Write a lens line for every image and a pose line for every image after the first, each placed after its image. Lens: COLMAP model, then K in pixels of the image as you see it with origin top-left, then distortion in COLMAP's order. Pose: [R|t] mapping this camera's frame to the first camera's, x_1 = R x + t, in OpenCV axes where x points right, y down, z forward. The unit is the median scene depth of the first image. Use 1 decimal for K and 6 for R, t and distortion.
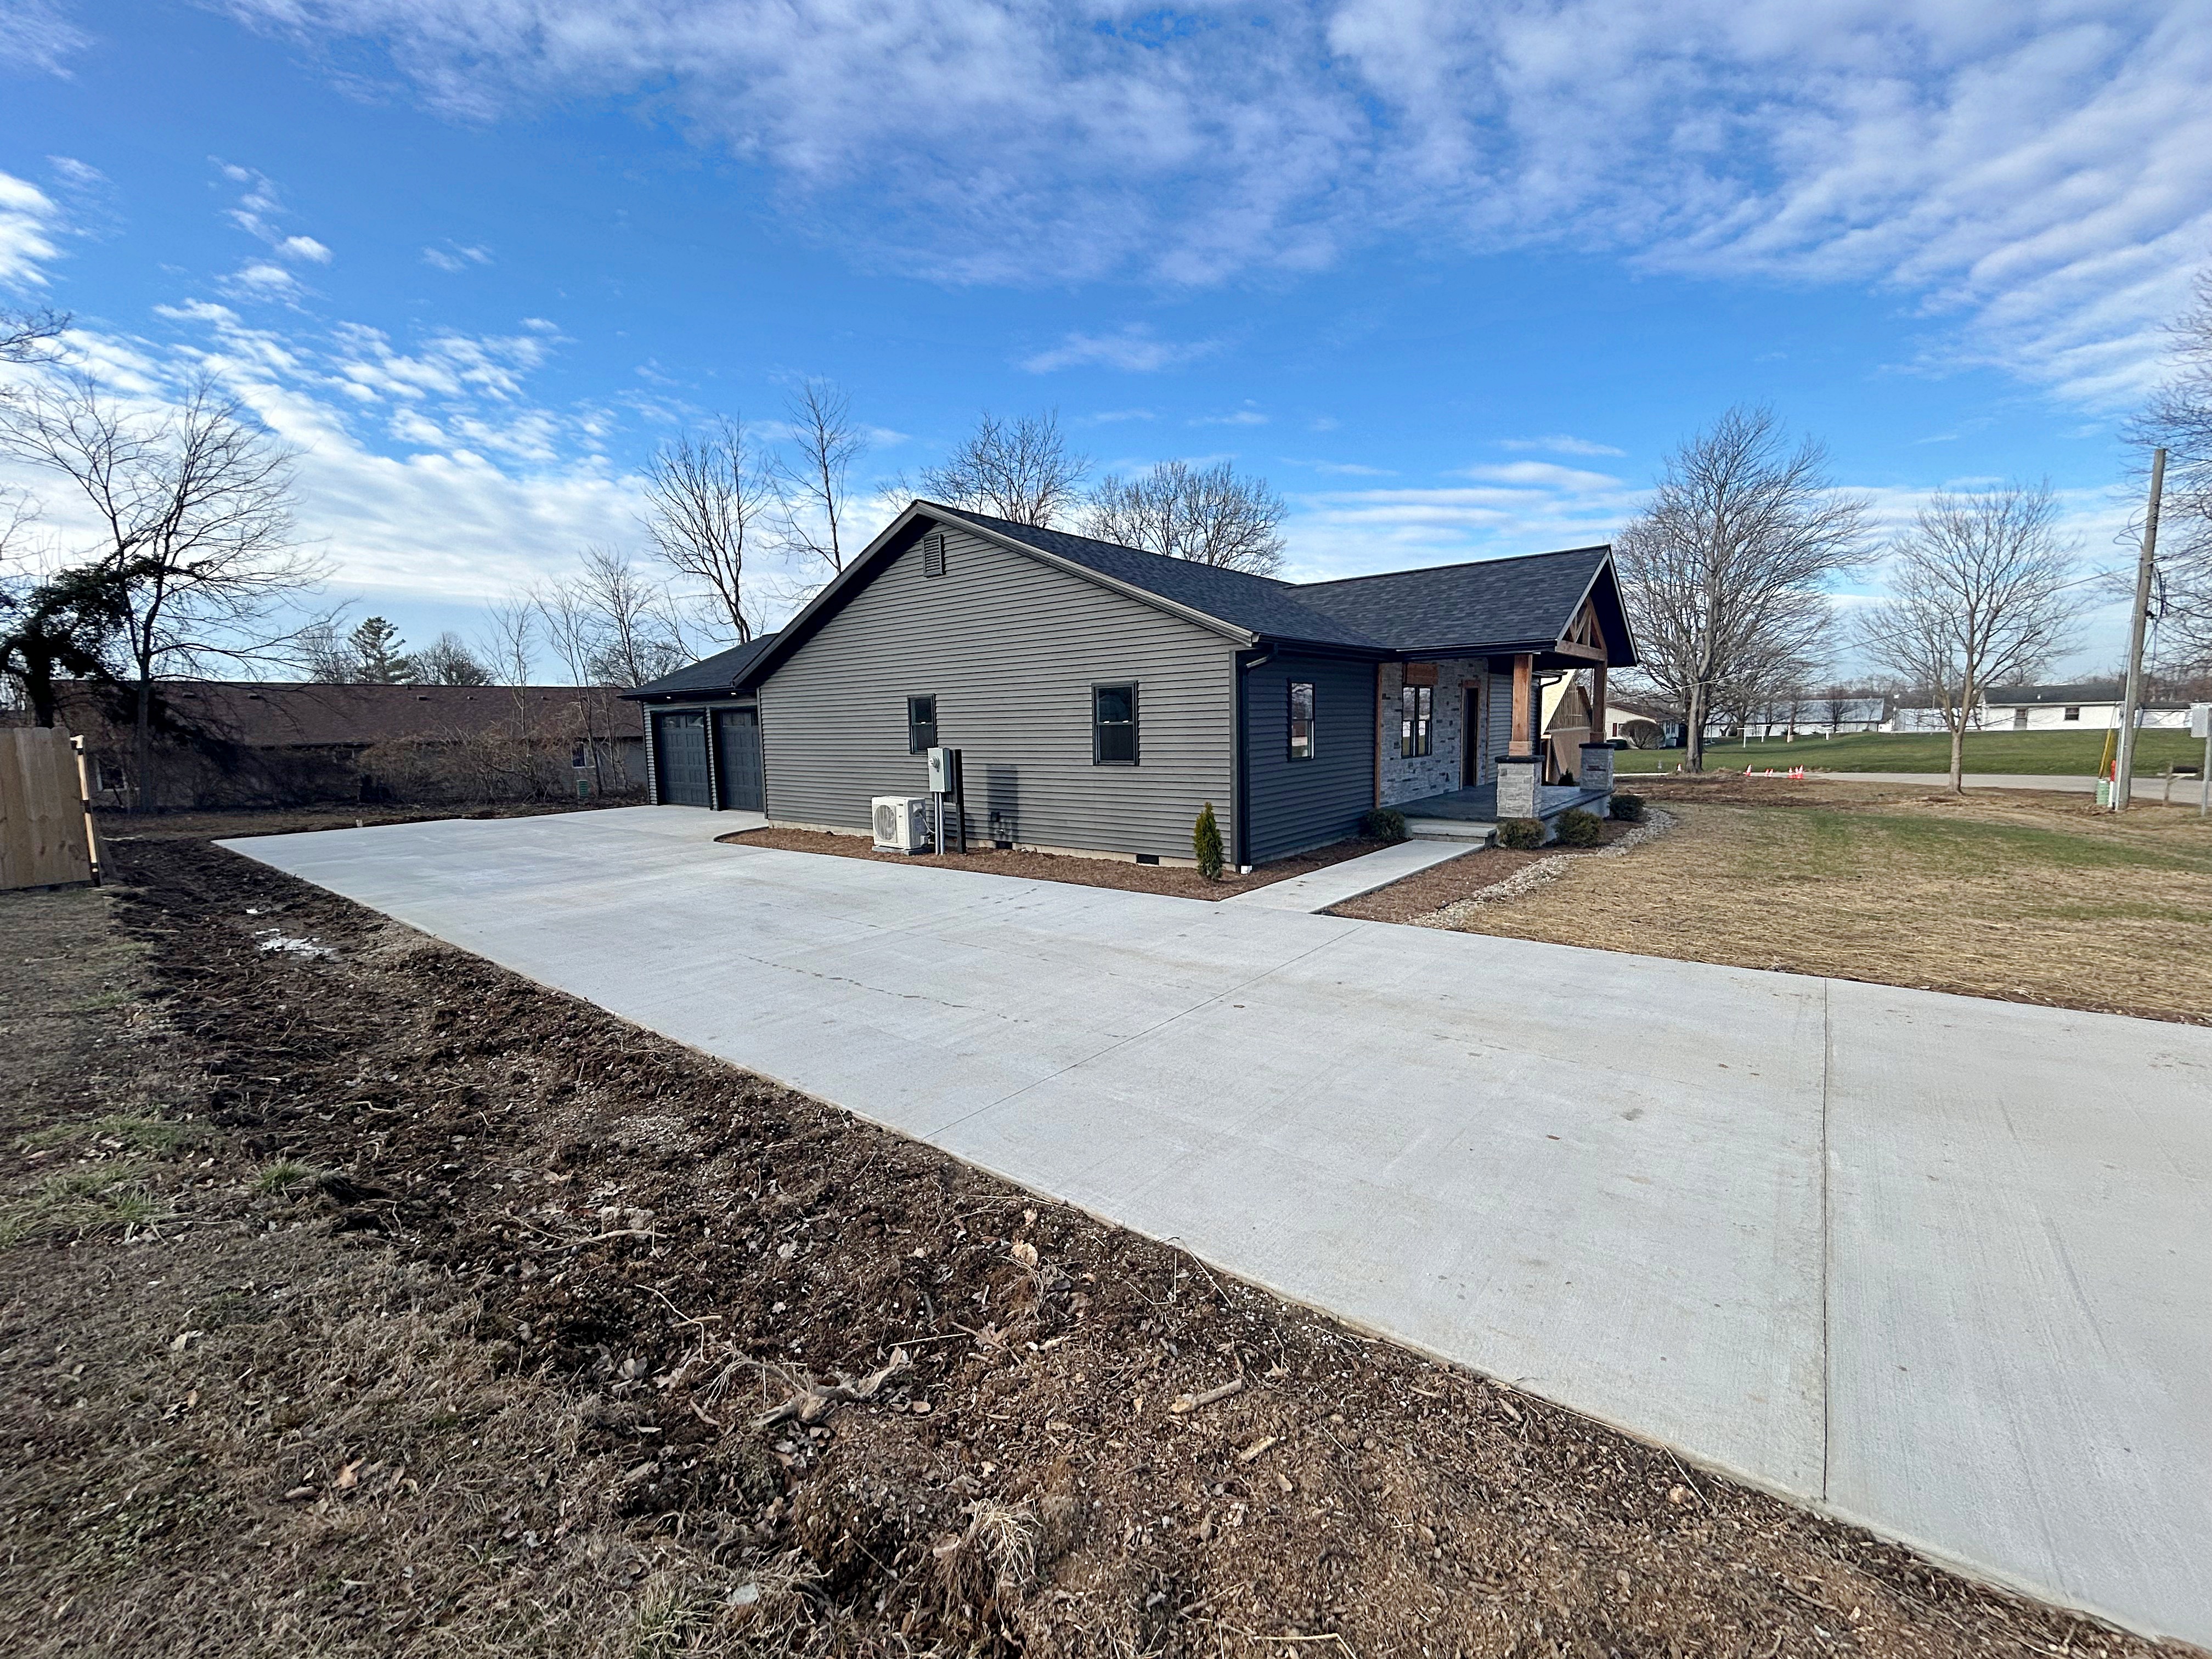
lens RADIAL K [[903.4, 0, 1105.7], [0, 903.4, 814.7], [0, 0, 1]] dist [0.017661, 0.000090]
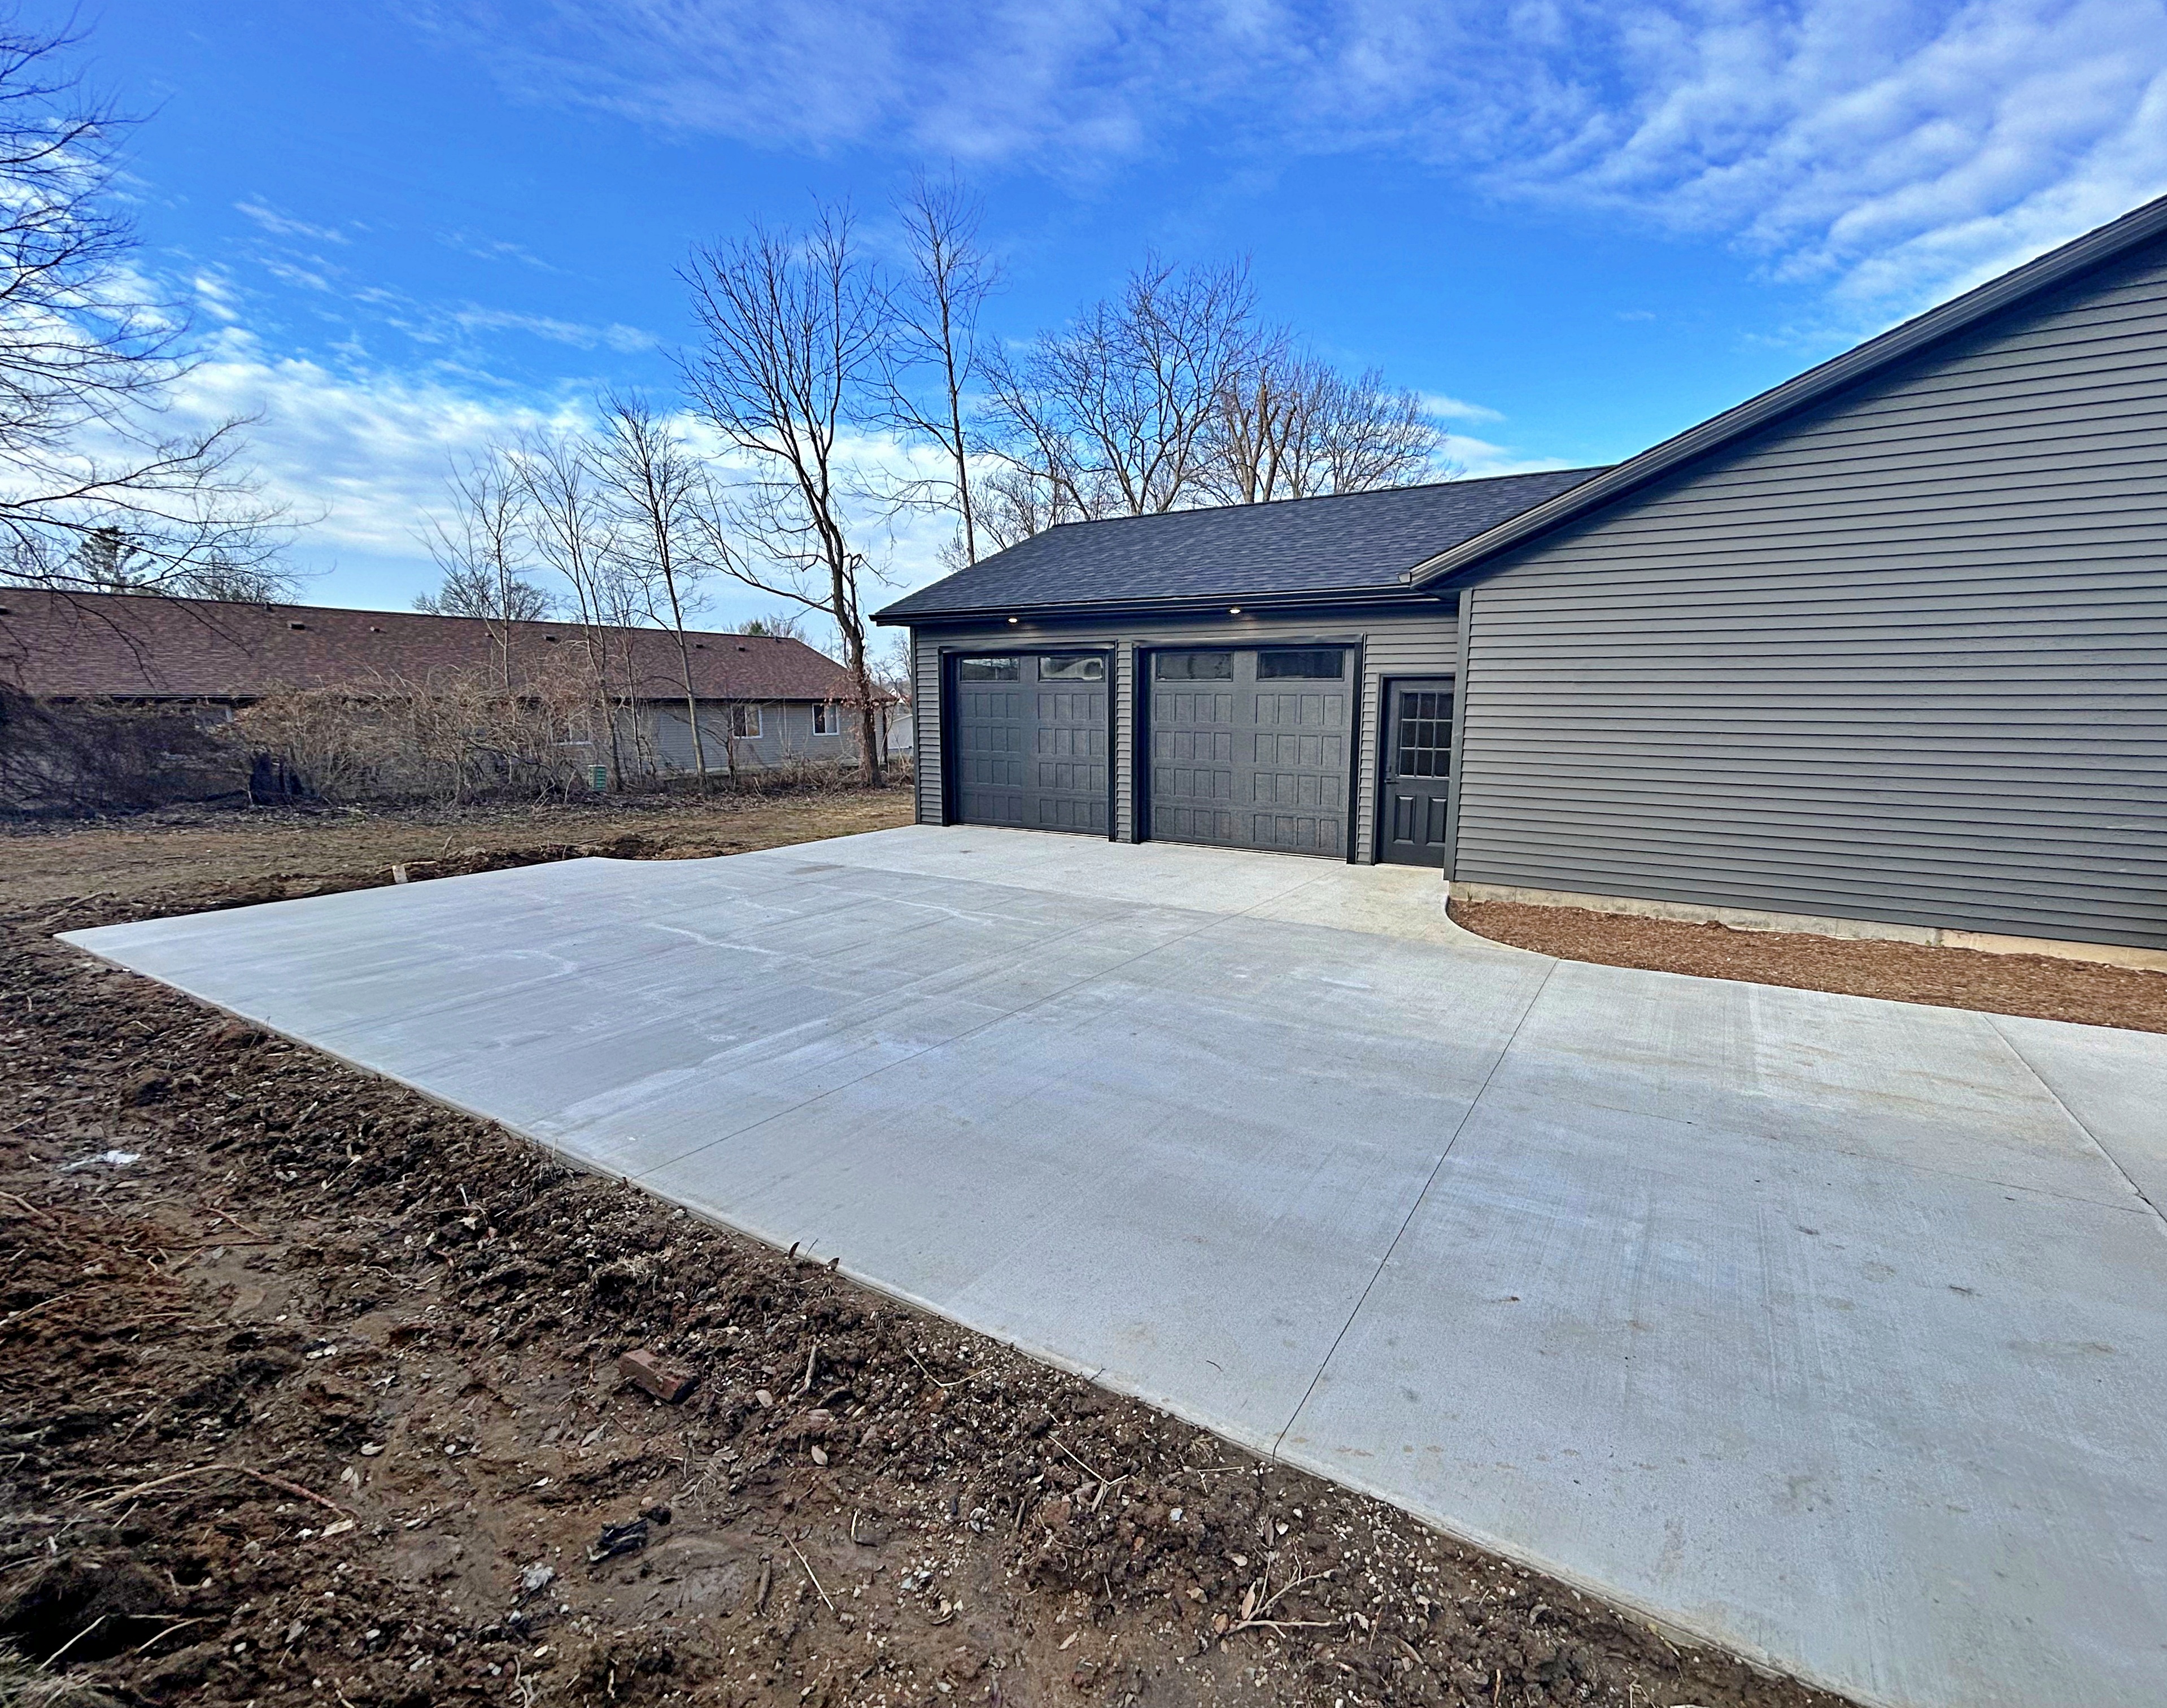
lens RADIAL K [[925.1, 0, 1087.0], [0, 925.1, 849.2], [0, 0, 1]] dist [0.001989, 0.000226]
pose [[0.987405, 0.001286, 0.158205, -1.283485], [-0.010399, 0.998332, 0.056790, -0.072948], [-0.157868, -0.057720, 0.985772, 1.156599]]
